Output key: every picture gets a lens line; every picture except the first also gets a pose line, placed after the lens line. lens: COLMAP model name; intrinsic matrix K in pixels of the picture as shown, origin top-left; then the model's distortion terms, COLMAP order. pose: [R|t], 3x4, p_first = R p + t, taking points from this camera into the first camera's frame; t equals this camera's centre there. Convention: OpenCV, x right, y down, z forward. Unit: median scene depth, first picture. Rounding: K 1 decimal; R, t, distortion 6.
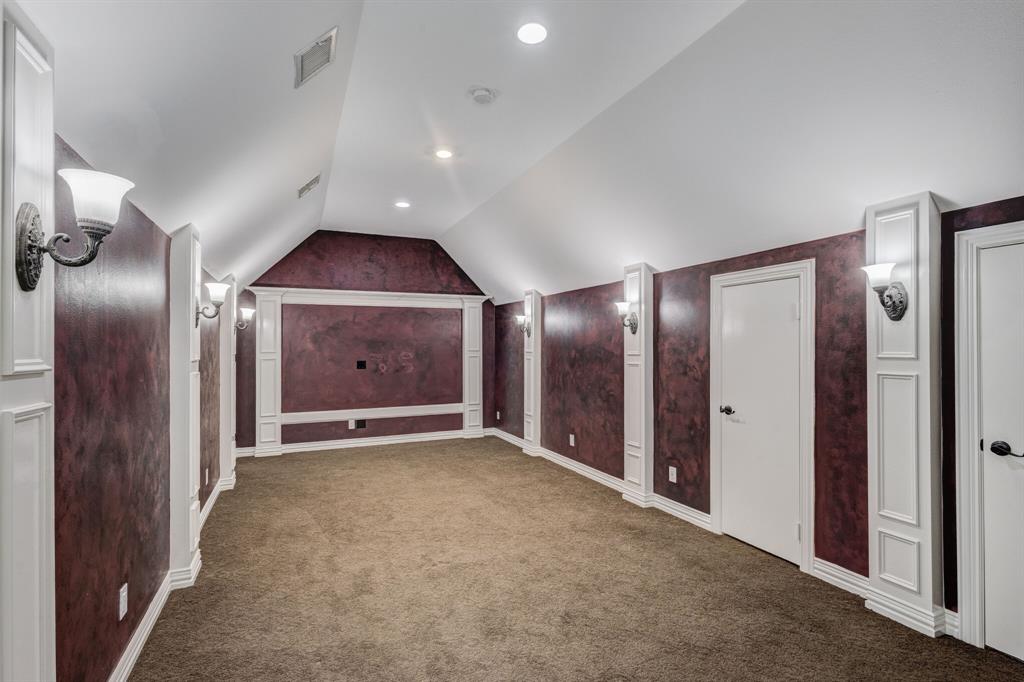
lens RADIAL K [[463.9, 0, 512.0], [0, 463.9, 341.0], [0, 0, 1]] dist [0.000814, 0.000007]
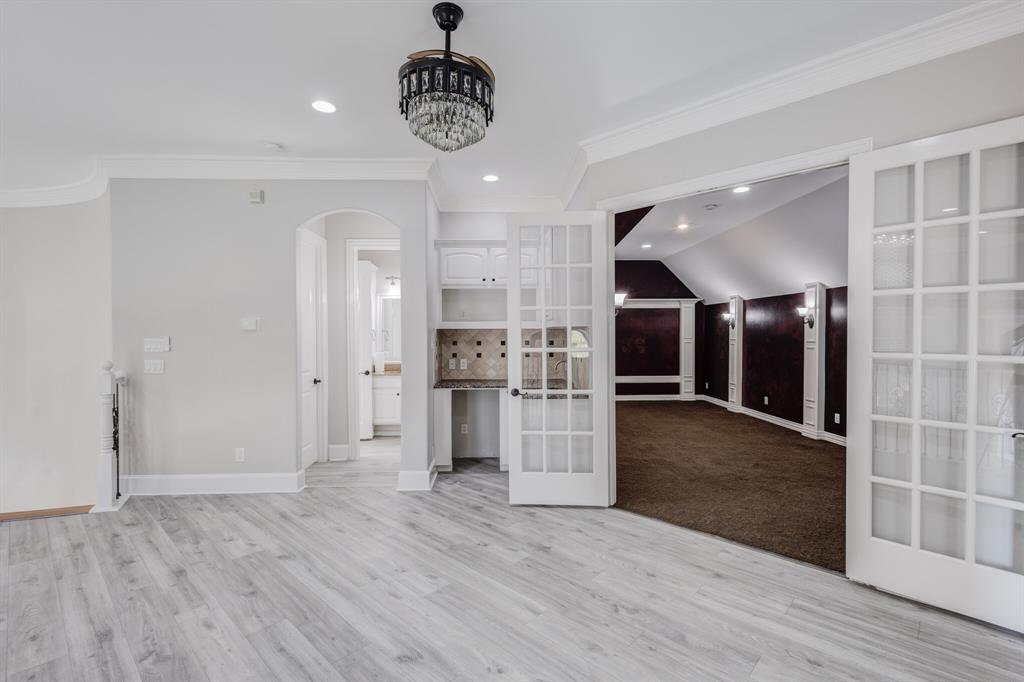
lens RADIAL K [[461.6, 0, 512.0], [0, 461.6, 341.0], [0, 0, 1]] dist [-0.000419, -0.001517]
pose [[0.923215, 0.006815, -0.384223, -0.047042], [0.003943, 0.999622, 0.027204, -0.013308], [0.384263, -0.026630, 0.922840, -0.580299]]
